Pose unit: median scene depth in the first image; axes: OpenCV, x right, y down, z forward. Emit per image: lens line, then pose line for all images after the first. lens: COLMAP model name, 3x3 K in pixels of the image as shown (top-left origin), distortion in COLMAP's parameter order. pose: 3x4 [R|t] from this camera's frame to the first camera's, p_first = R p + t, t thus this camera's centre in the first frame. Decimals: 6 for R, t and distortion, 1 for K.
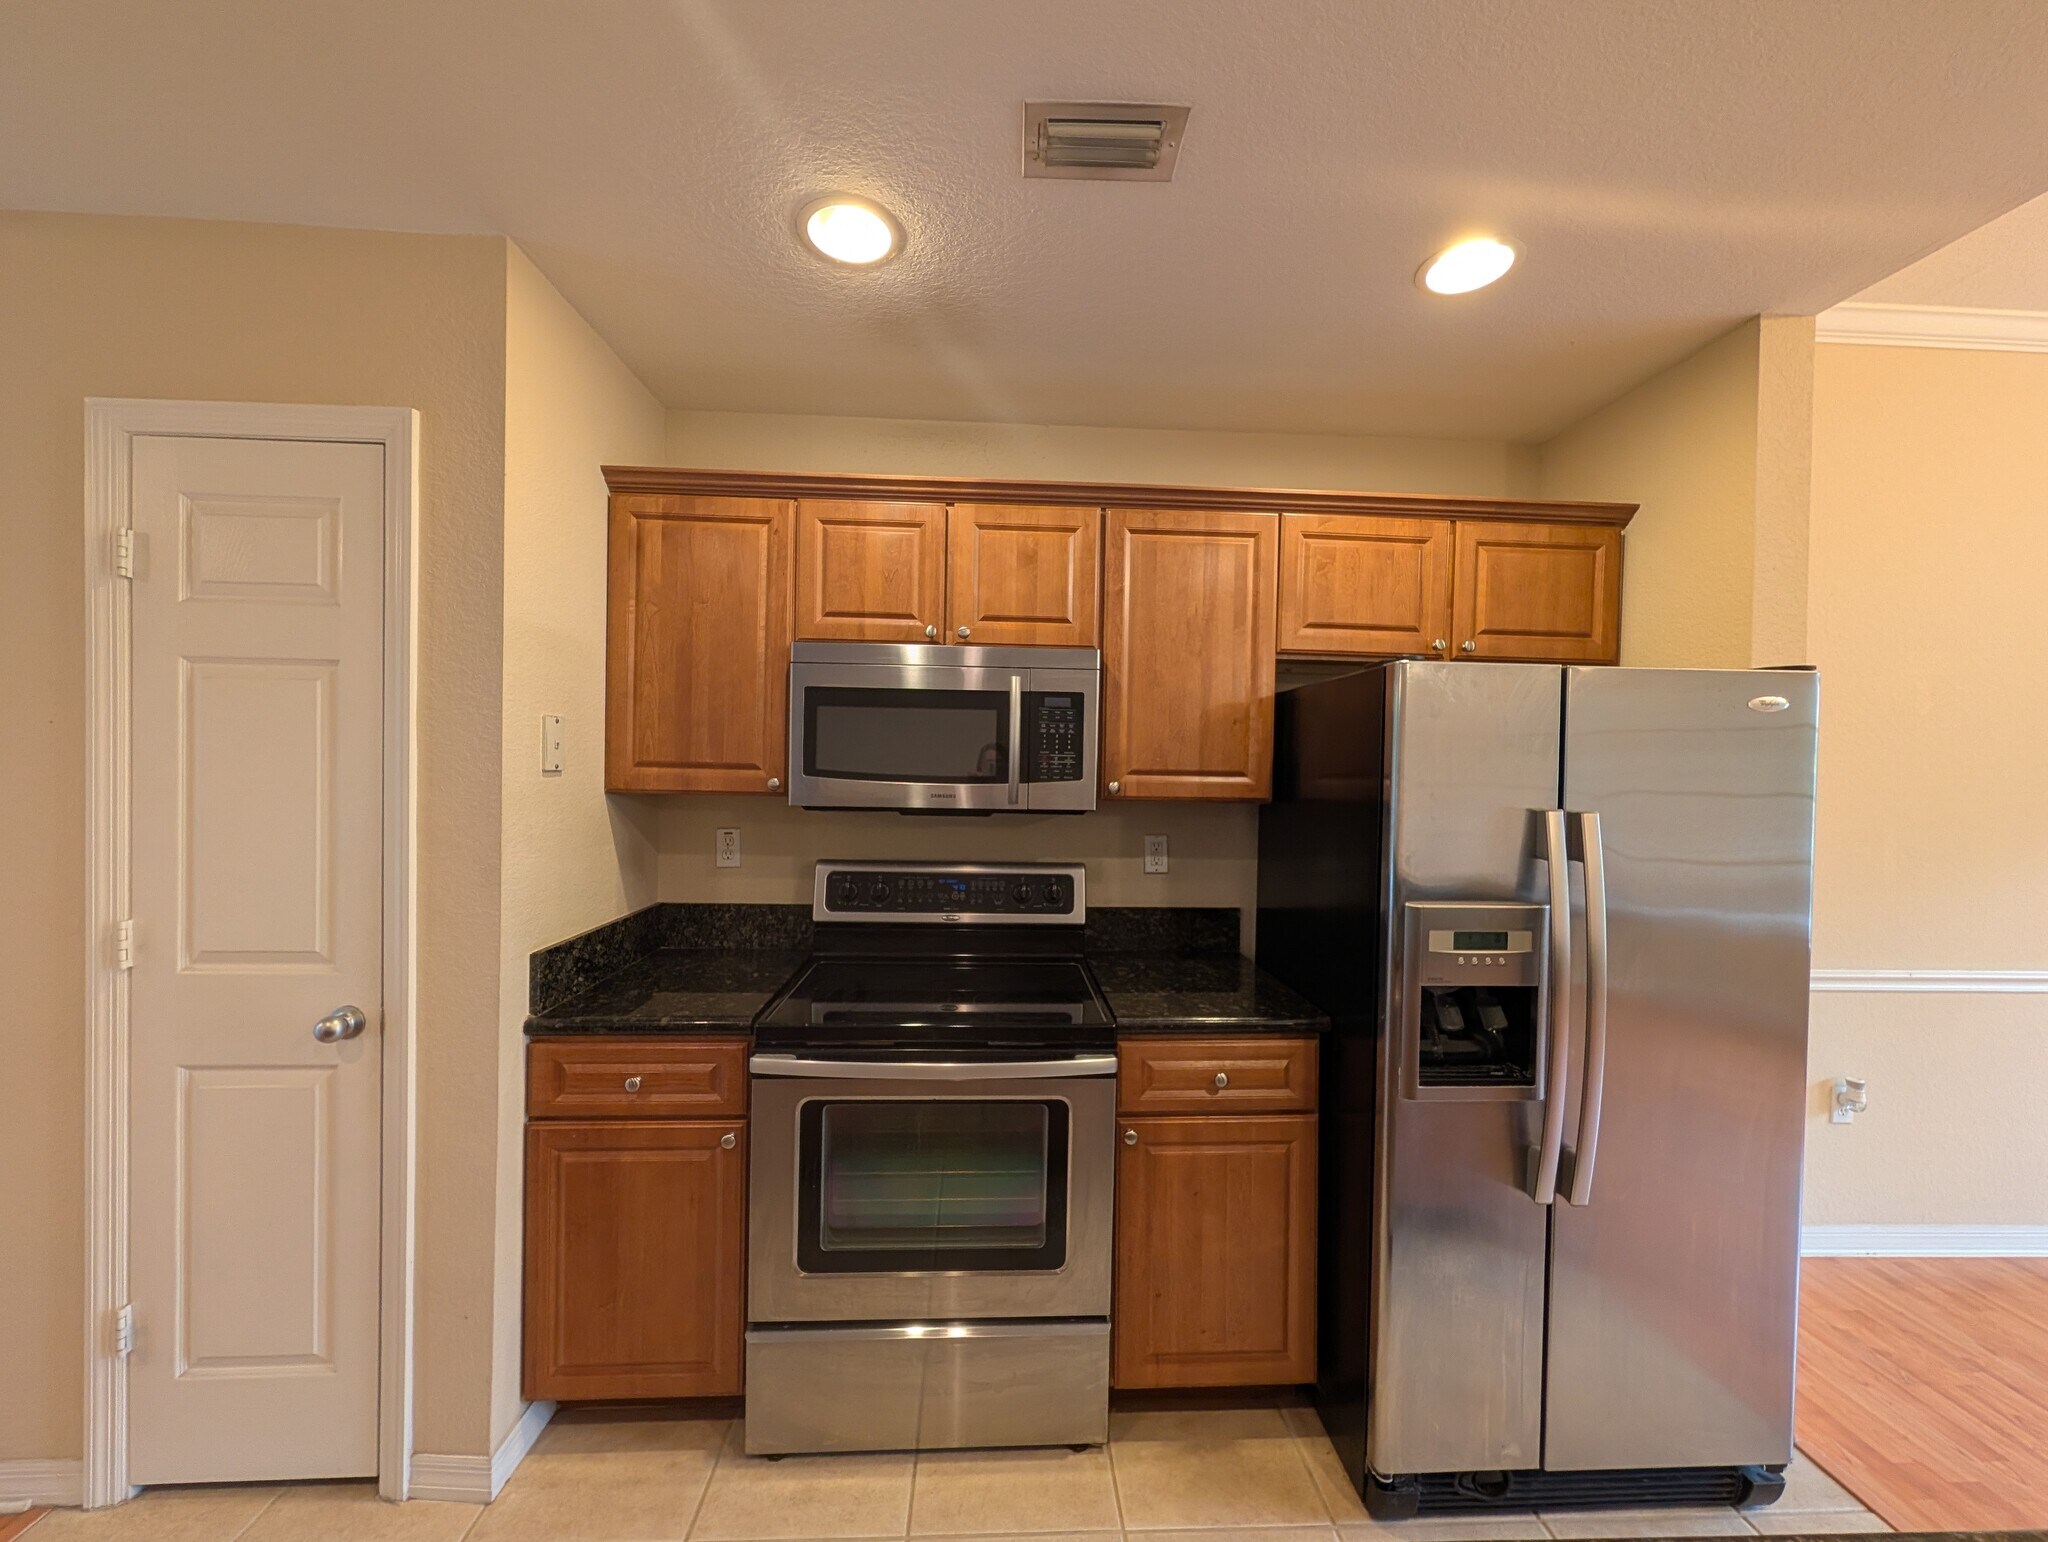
lens RADIAL K [[785.4, 0, 1028.1], [0, 785.4, 779.7], [0, 0, 1]] dist [0.000159, 0.000084]
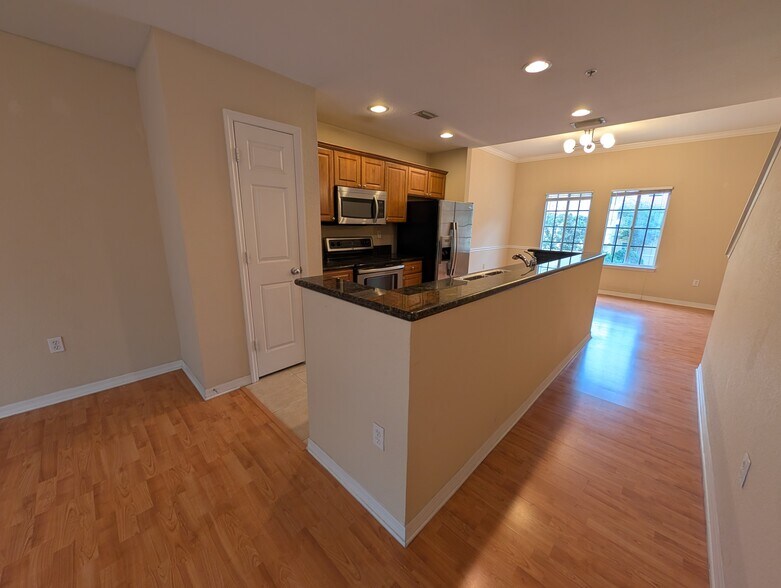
lens RADIAL K [[305.9, 0, 390.5], [0, 305.9, 294.0], [0, 0, 1]] dist [0.000901, 0.000304]
pose [[0.725509, -0.160596, 0.669213, -1.332093], [0.004298, 0.973431, 0.228941, 0.025910], [-0.688199, -0.163222, 0.706923, -0.534598]]
